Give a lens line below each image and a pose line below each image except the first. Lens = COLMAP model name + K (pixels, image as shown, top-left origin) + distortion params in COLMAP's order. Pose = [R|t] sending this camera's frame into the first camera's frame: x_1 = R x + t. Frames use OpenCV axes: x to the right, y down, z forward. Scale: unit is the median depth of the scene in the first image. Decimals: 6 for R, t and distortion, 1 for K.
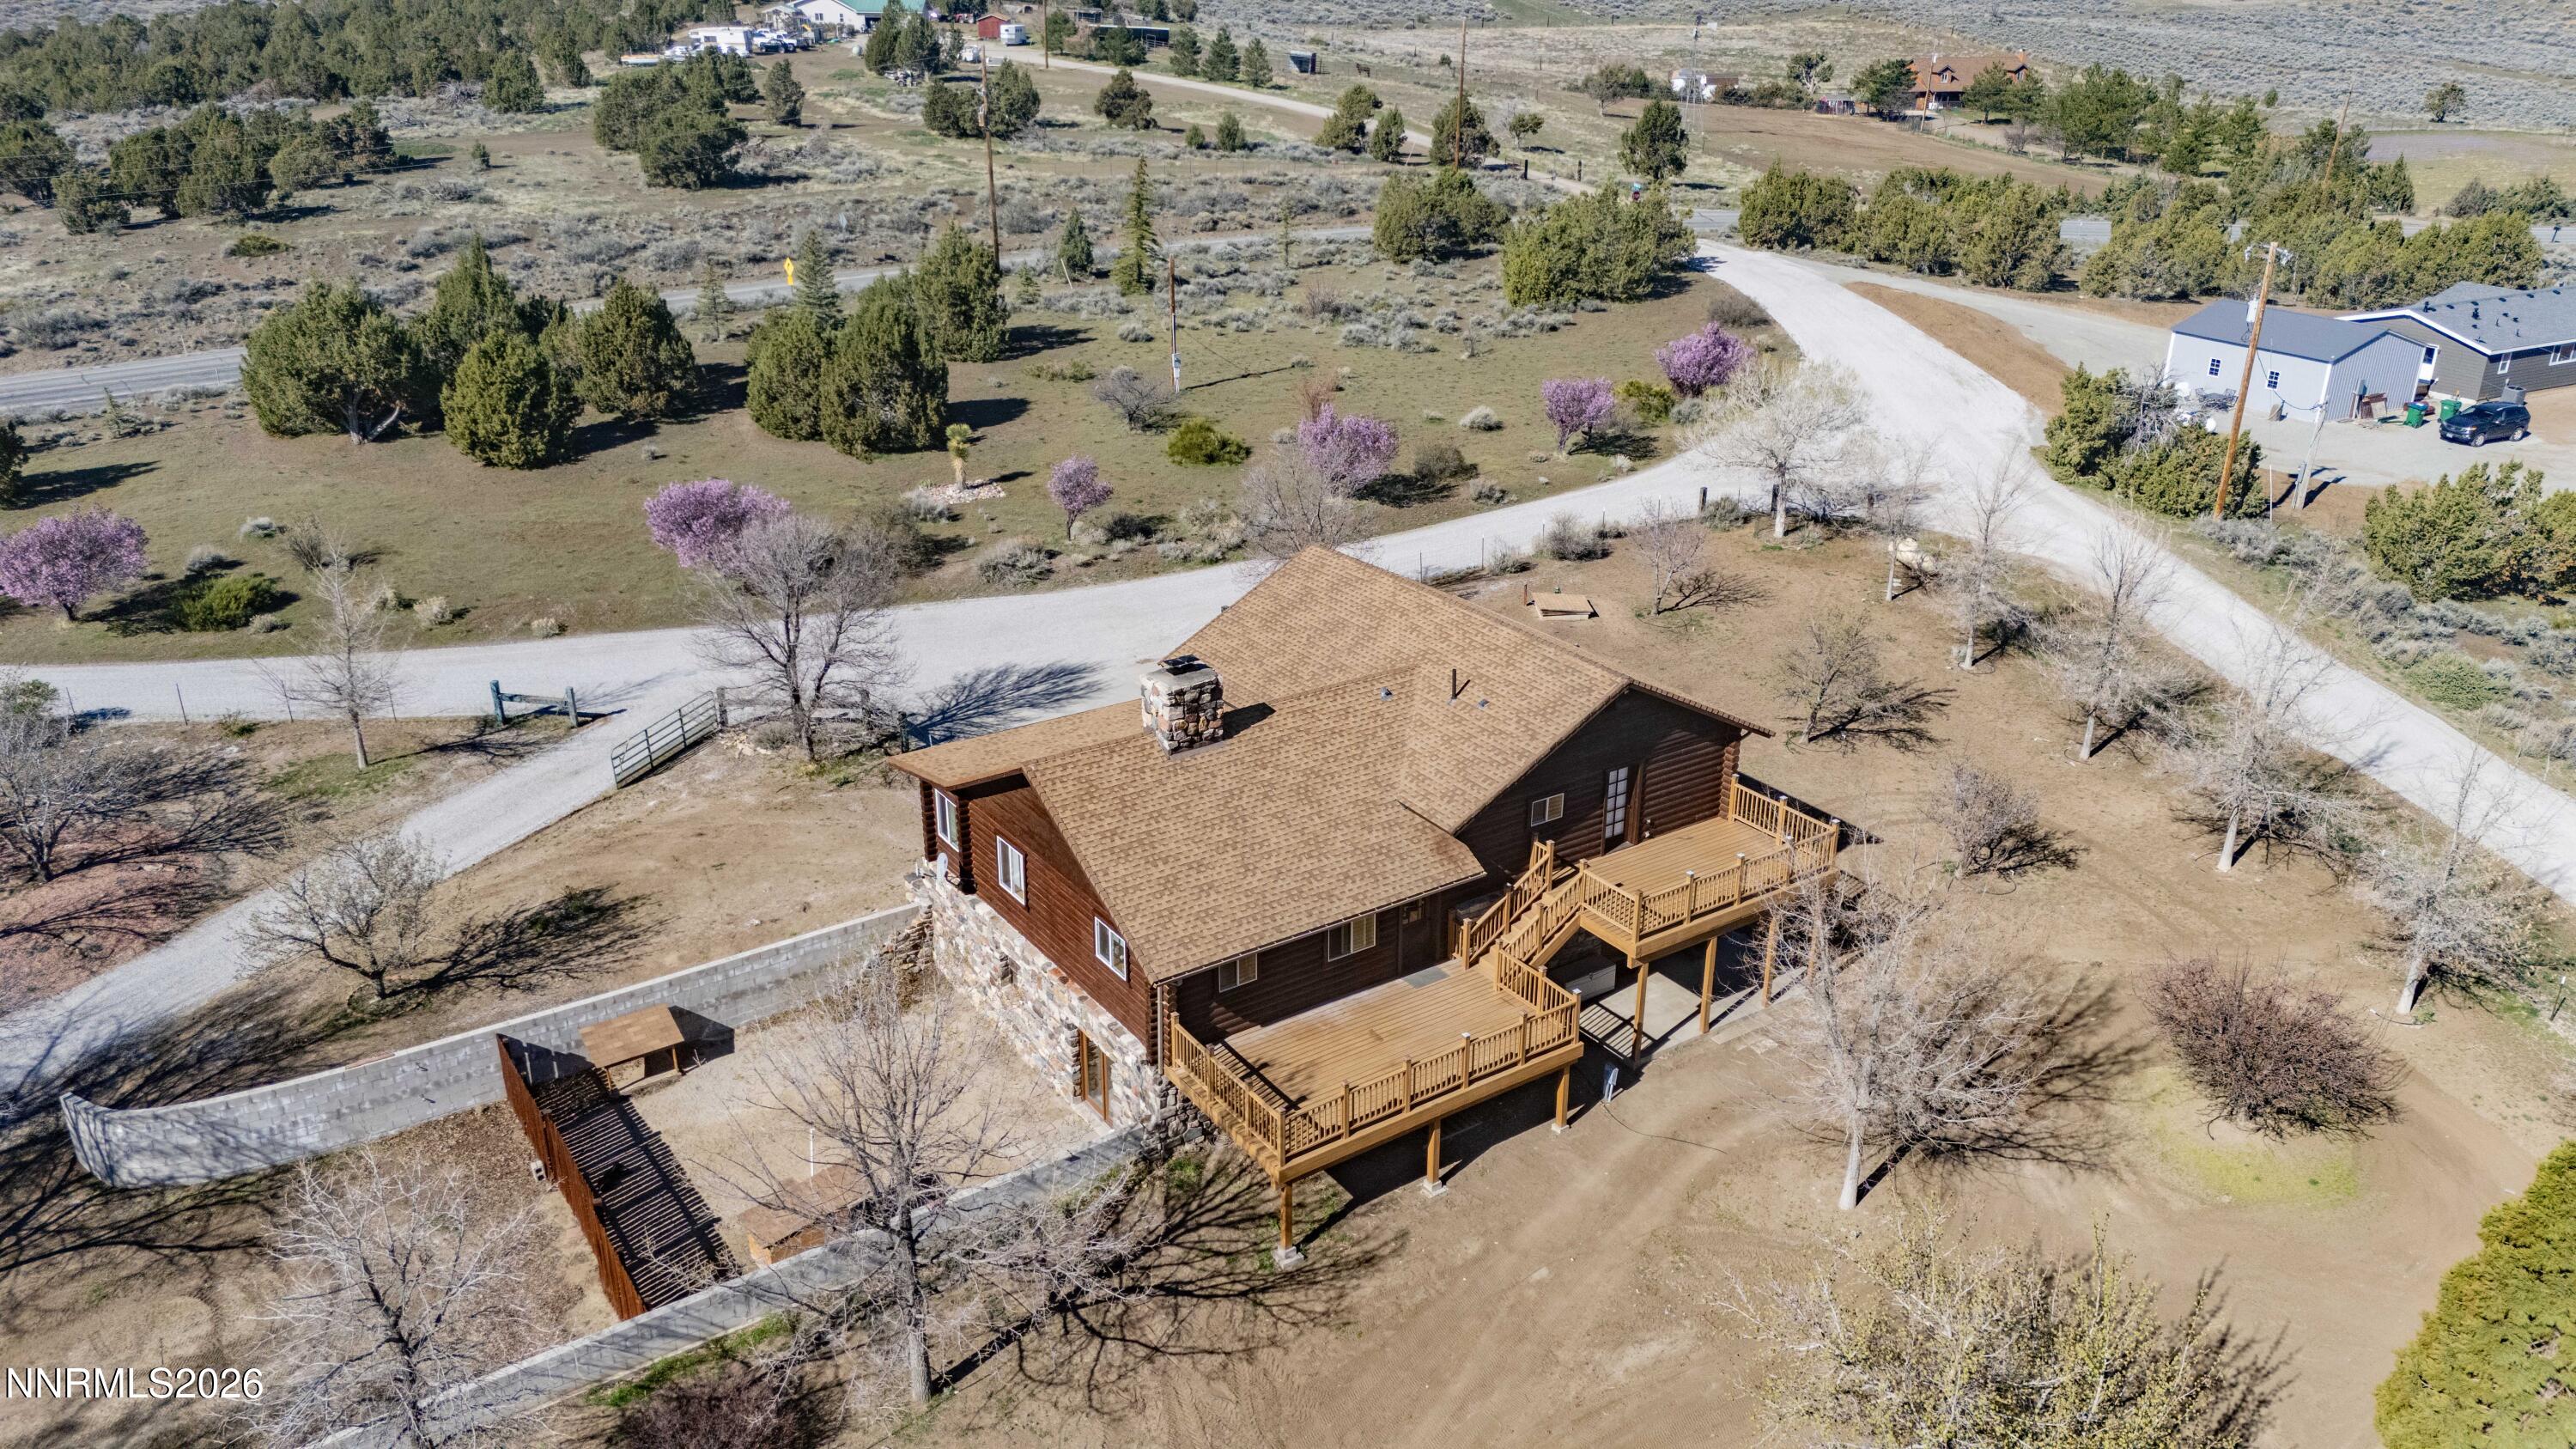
lens RADIAL K [[1891.9, 0, 1287.8], [0, 1891.9, 710.6], [0, 0, 1]] dist [0.066960, -0.060864]
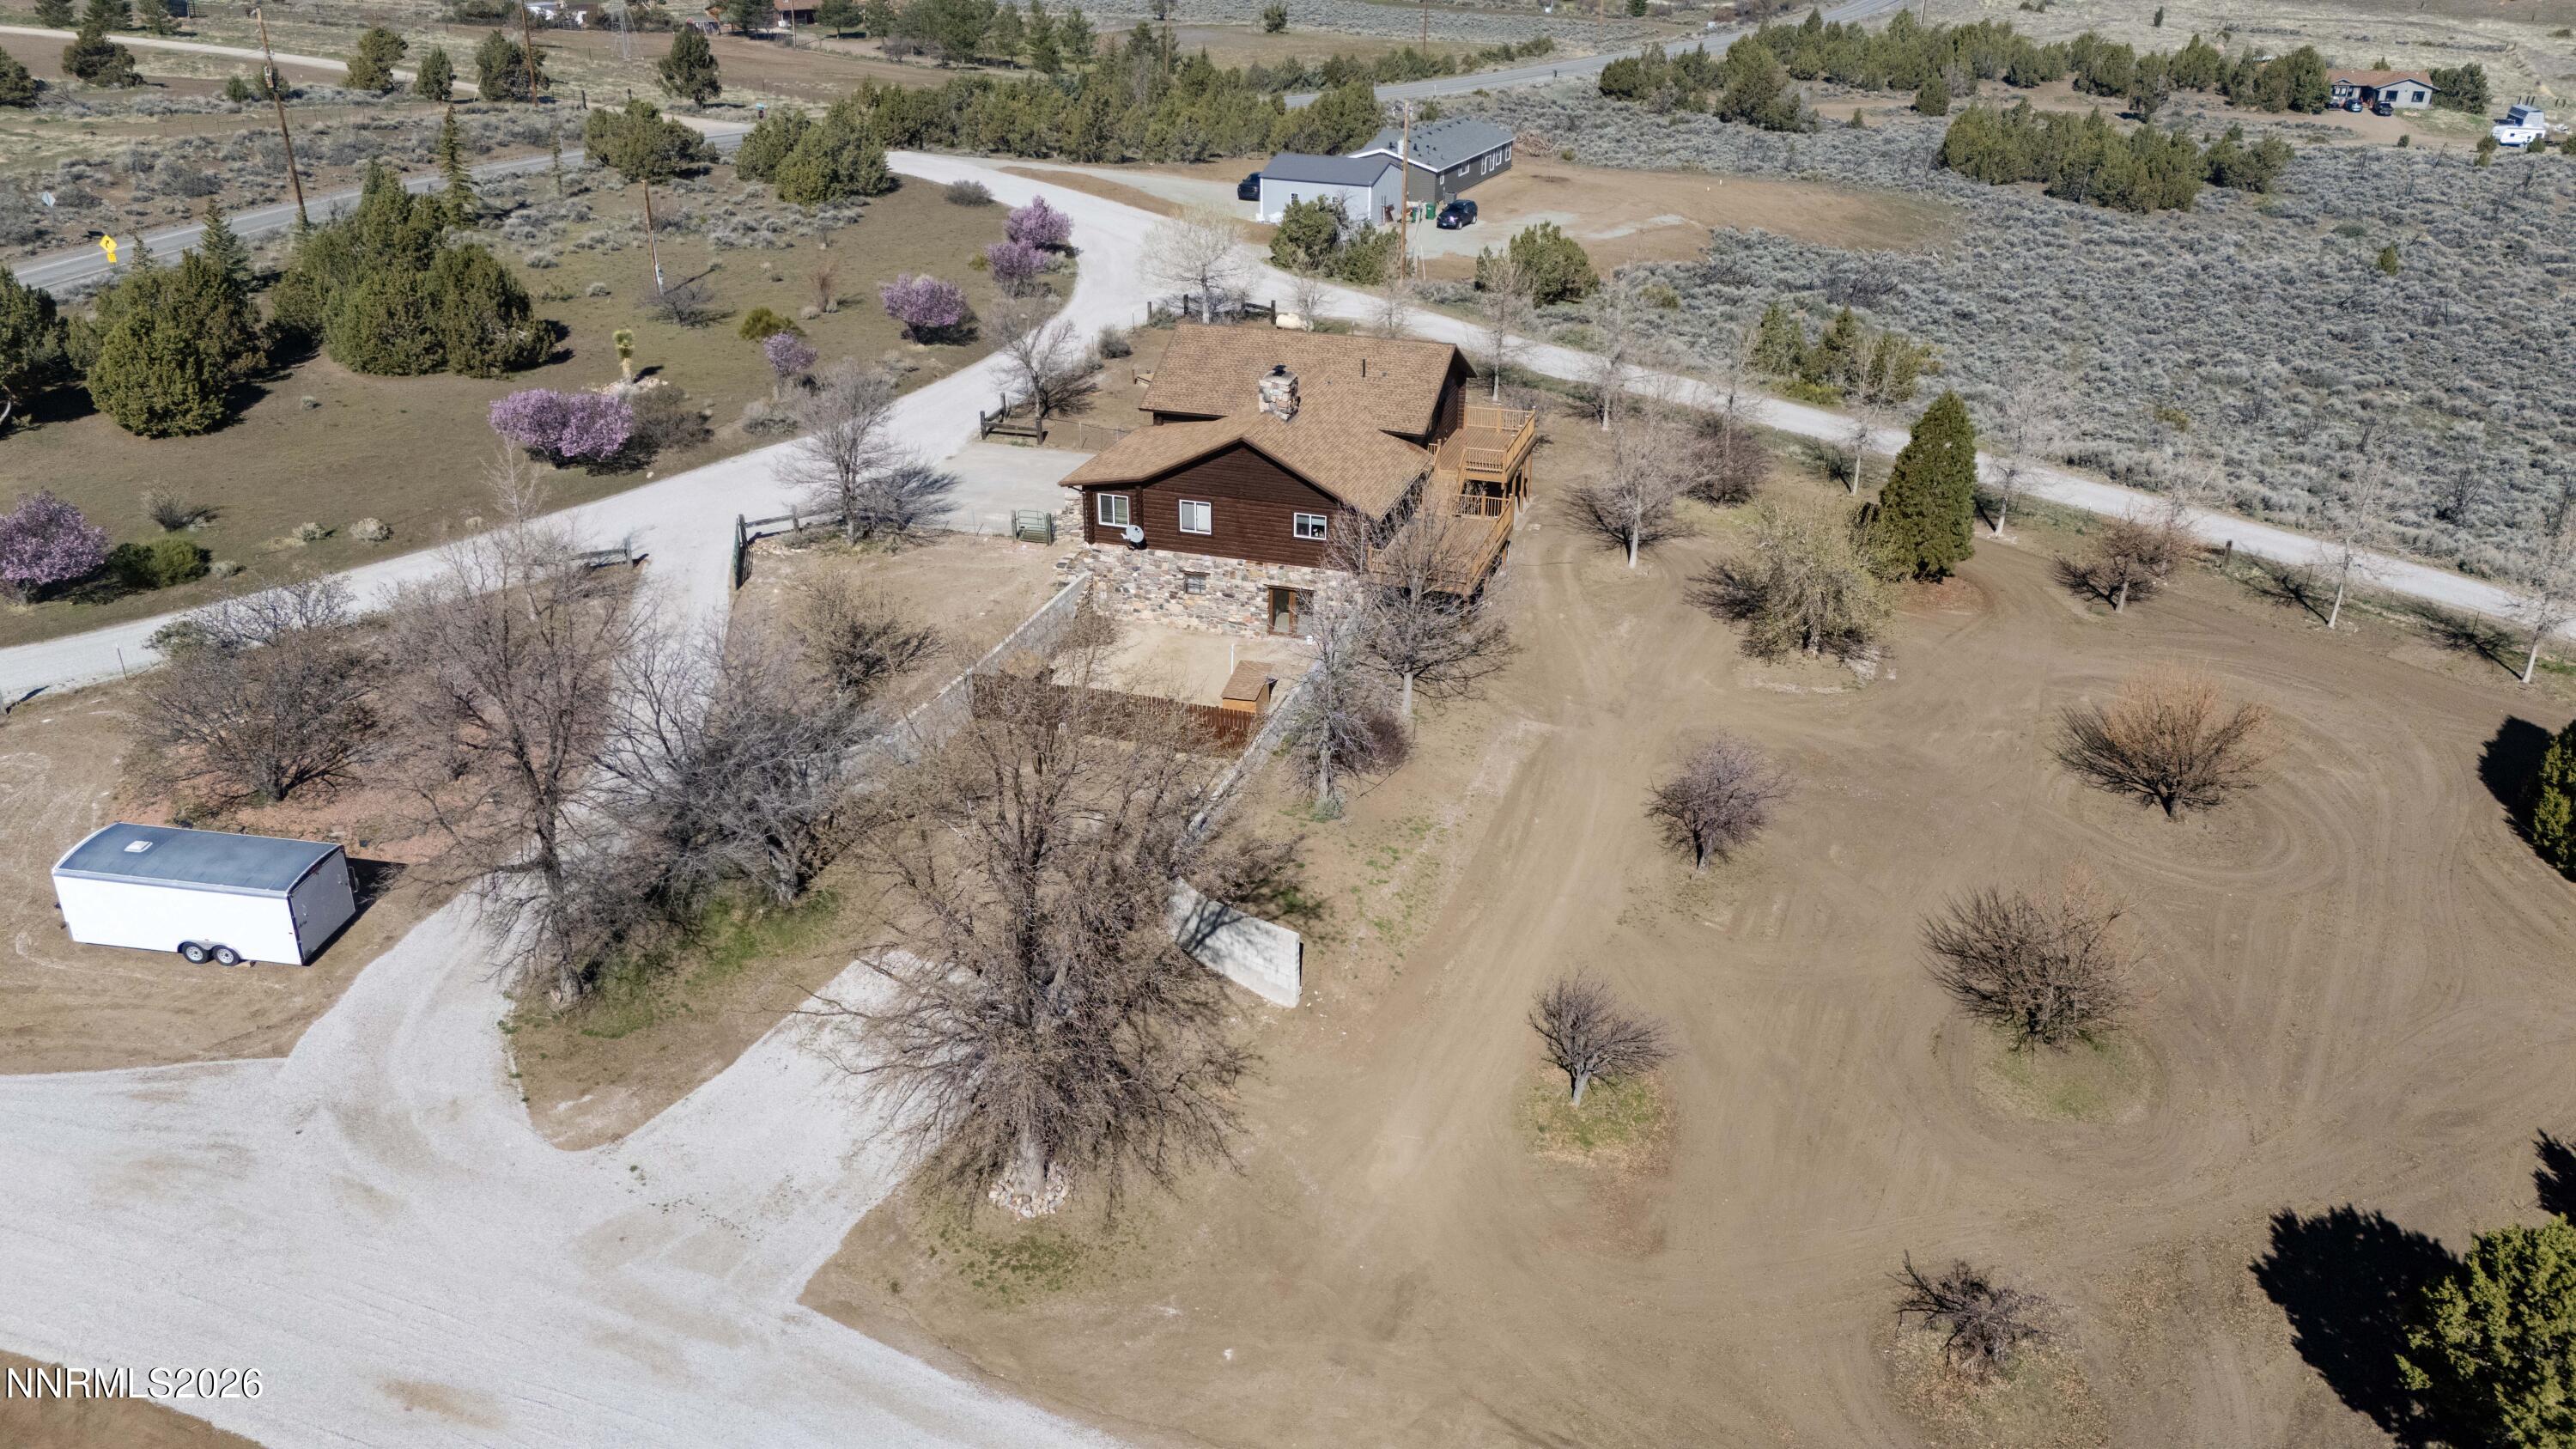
lens RADIAL K [[1883.9, 0, 1286.6], [0, 1883.9, 718.9], [0, 0, 1]] dist [0.094813, -0.105497]
pose [[0.787522, -0.258226, 0.559579, -0.400385], [0.233273, 0.965327, 0.117168, 0.030136], [-0.570432, 0.038262, 0.820453, -0.156498]]
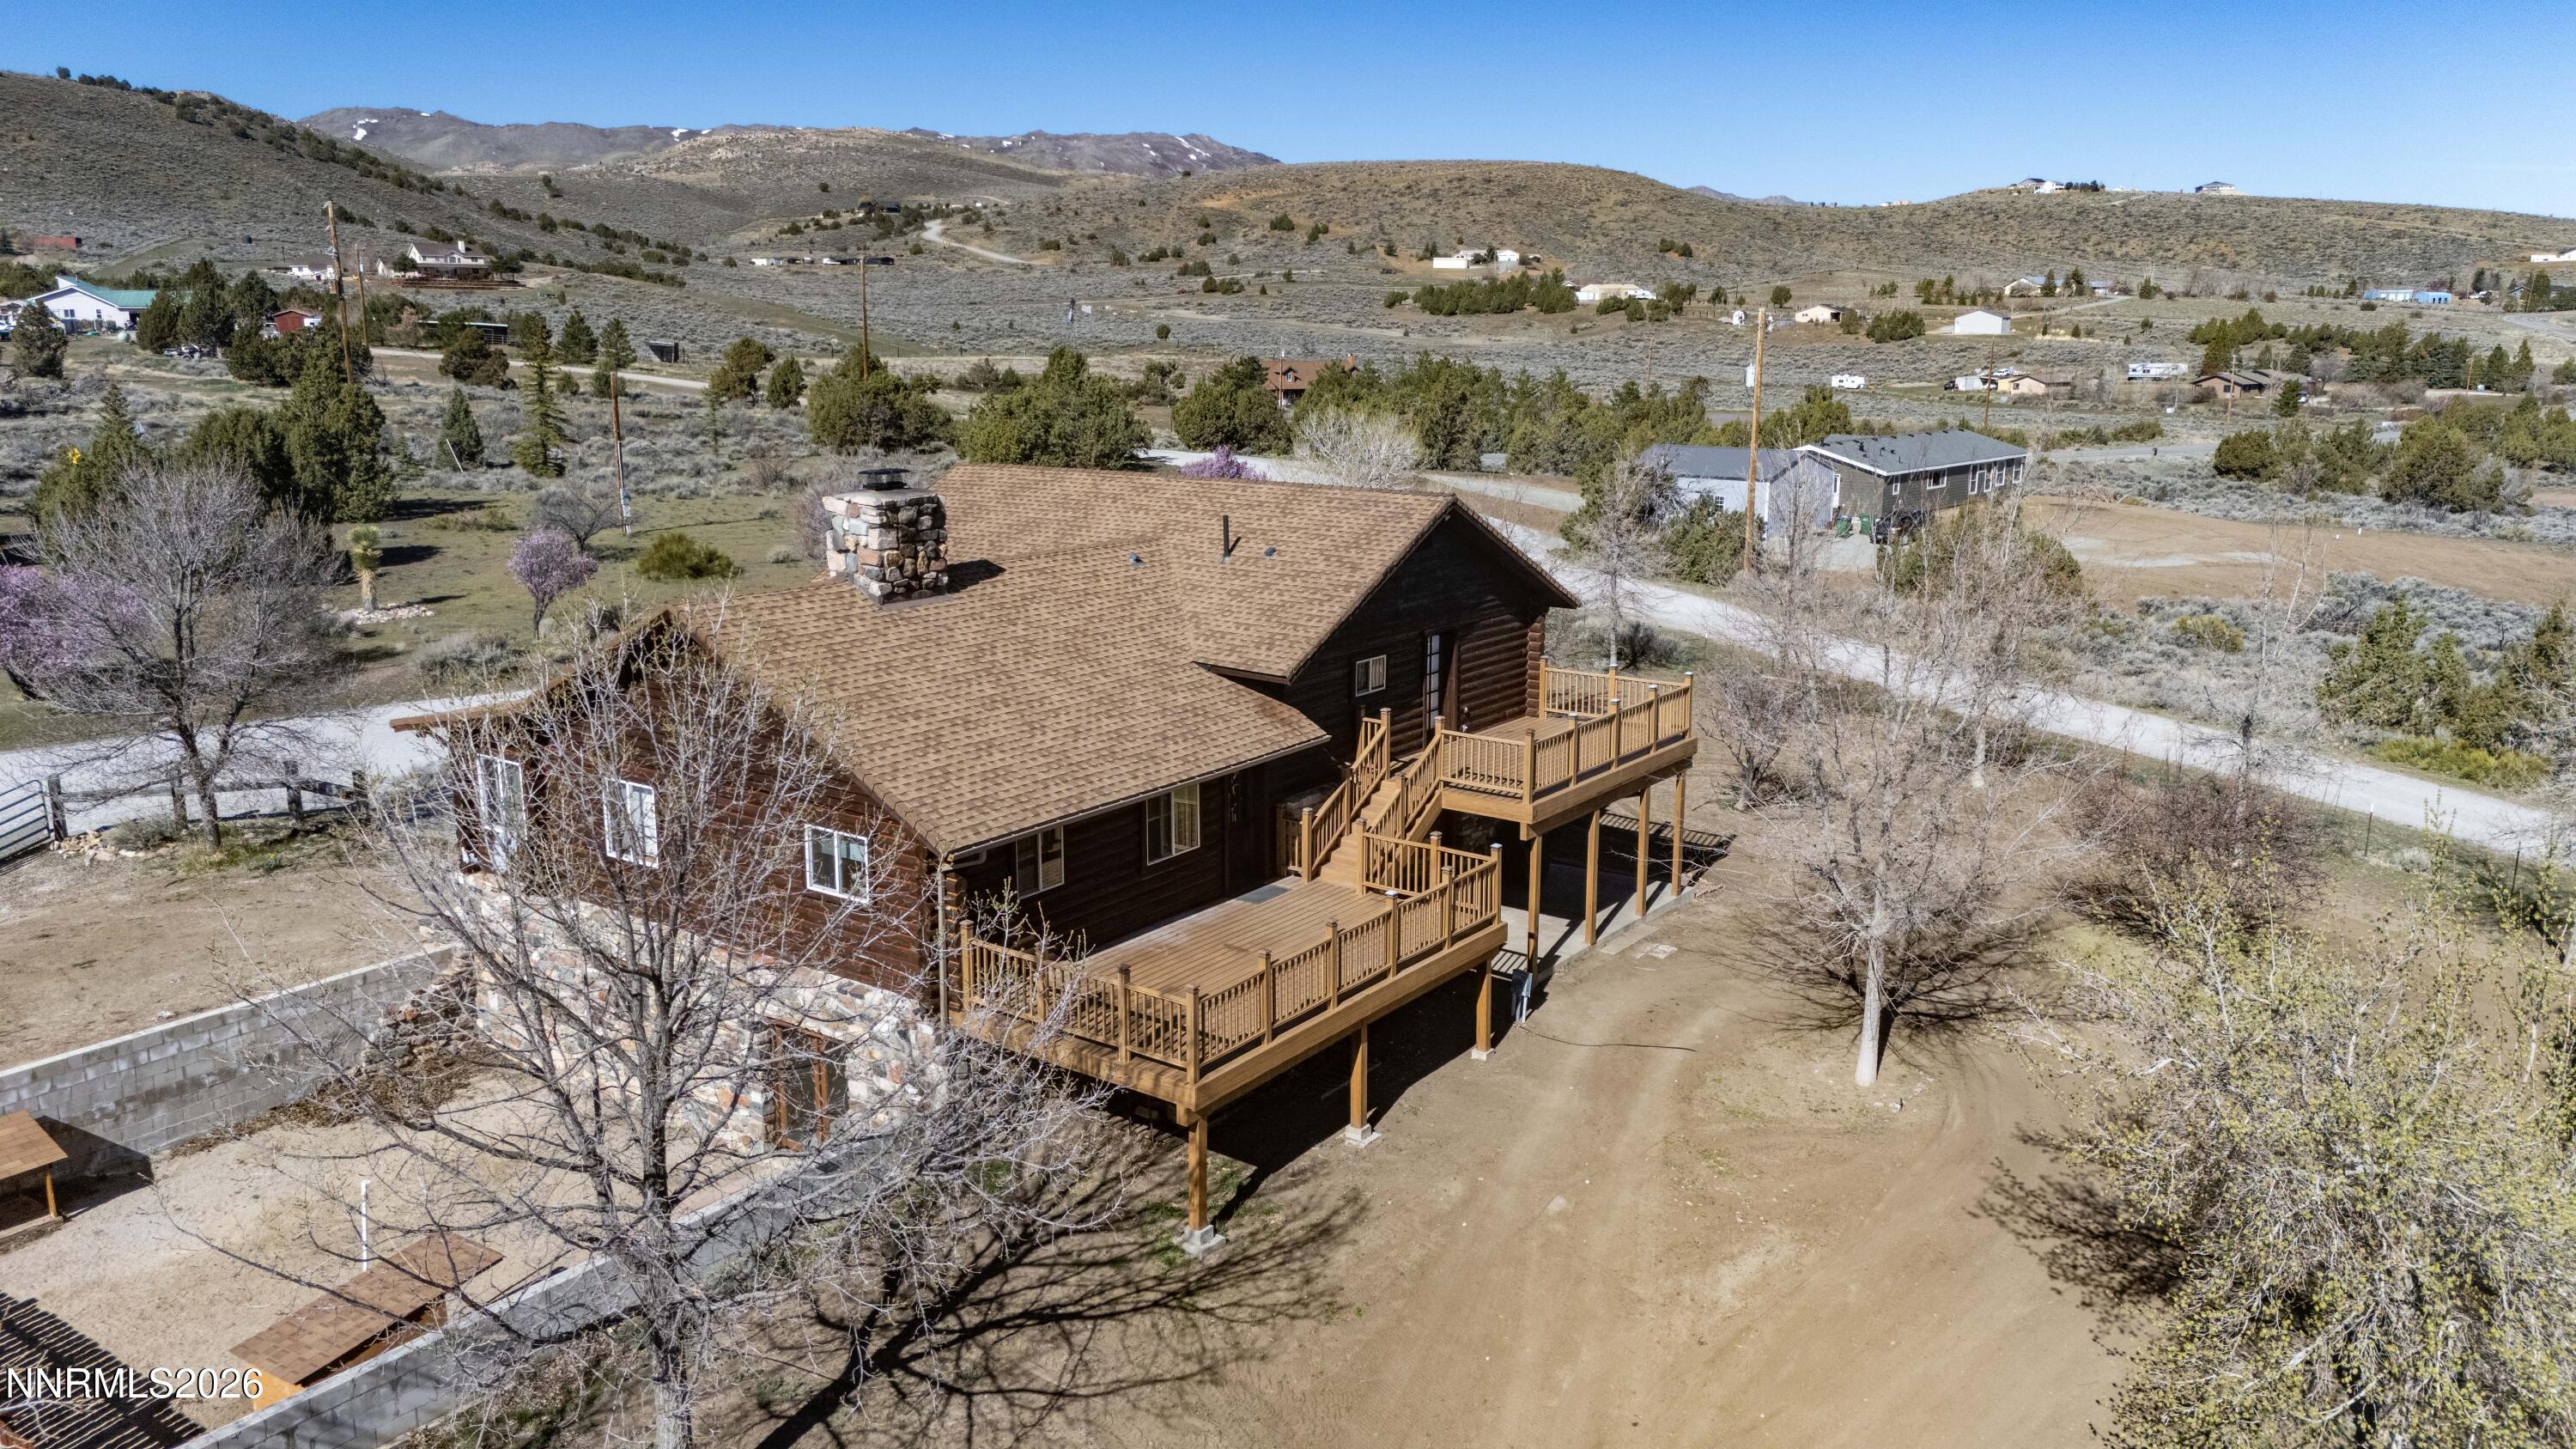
lens RADIAL K [[1883.9, 0, 1286.6], [0, 1883.9, 718.9], [0, 0, 1]] dist [0.094813, -0.105497]
pose [[0.941954, -0.073043, 0.327701, -0.054547], [0.131105, 0.978579, -0.158731, 0.069399], [-0.309087, 0.192481, 0.931352, 0.111963]]
